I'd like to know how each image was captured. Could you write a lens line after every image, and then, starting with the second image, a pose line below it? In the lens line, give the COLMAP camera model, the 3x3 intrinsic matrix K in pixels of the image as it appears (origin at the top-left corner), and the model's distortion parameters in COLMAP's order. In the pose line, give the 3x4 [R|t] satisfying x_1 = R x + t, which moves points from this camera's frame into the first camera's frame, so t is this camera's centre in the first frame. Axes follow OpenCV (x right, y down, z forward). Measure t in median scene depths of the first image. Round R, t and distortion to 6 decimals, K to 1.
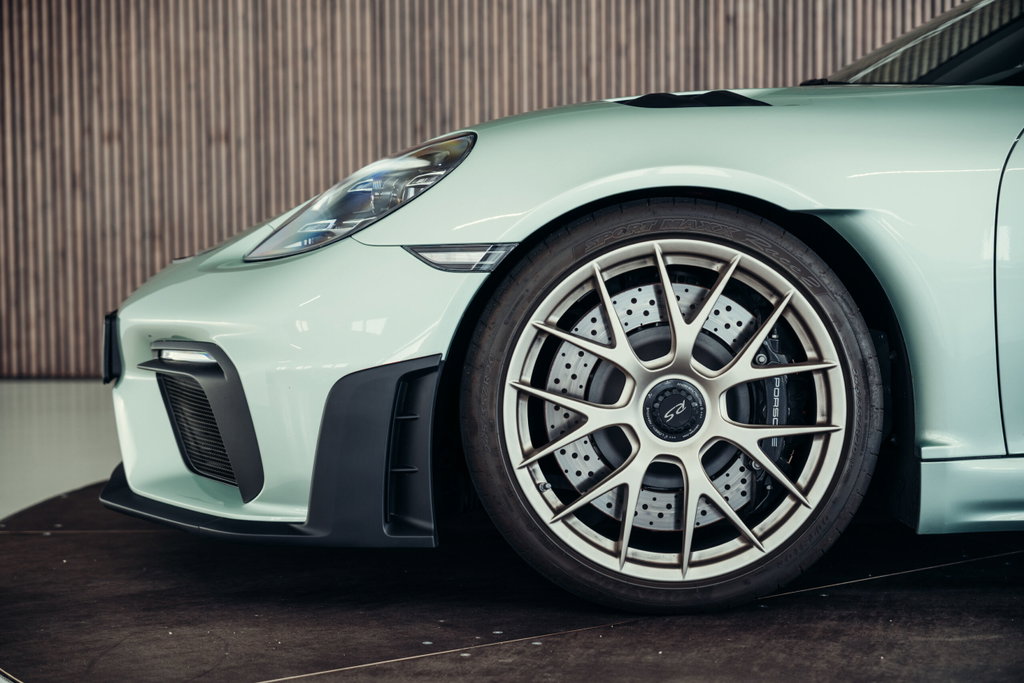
lens RADIAL K [[2014.3, 0, 510.6], [0, 2014.3, 340.4], [0, 0, 1]] dist [0.090446, 0.000000]
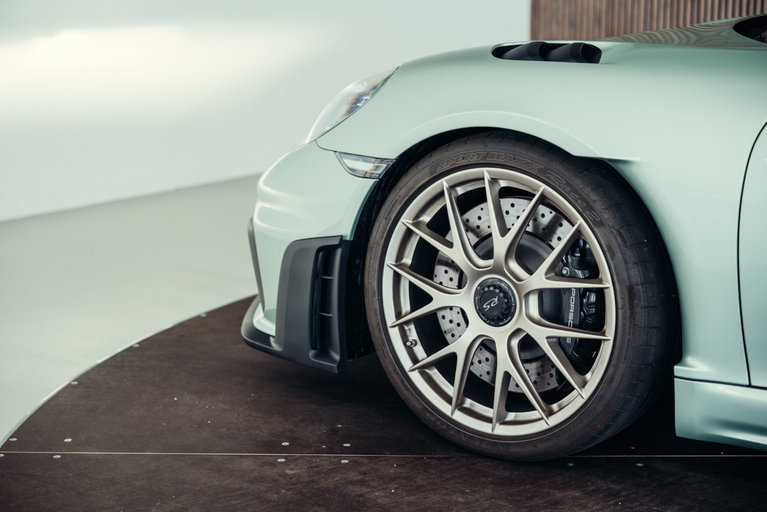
lens RADIAL K [[1508.8, 0, 383.0], [0, 1508.8, 259.5], [0, 0, 1]] dist [0.090446, 0.000000]
pose [[0.788503, 0.141486, -0.598536, 0.588797], [-0.046873, 0.984173, 0.170896, -0.150323], [0.613242, -0.106697, 0.782655, 0.218649]]
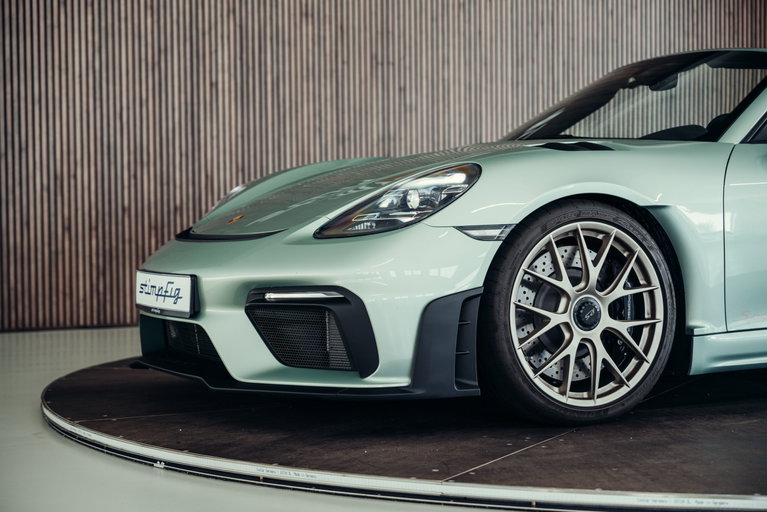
lens RADIAL K [[1508.8, 0, 382.7], [0, 1508.8, 279.3], [0, 0, 1]] dist [0.090446, 0.000000]
pose [[0.901504, -0.024517, 0.432076, -0.685325], [0.033959, 0.999323, -0.014150, 0.016053], [-0.431437, 0.027429, 0.901726, -0.169192]]
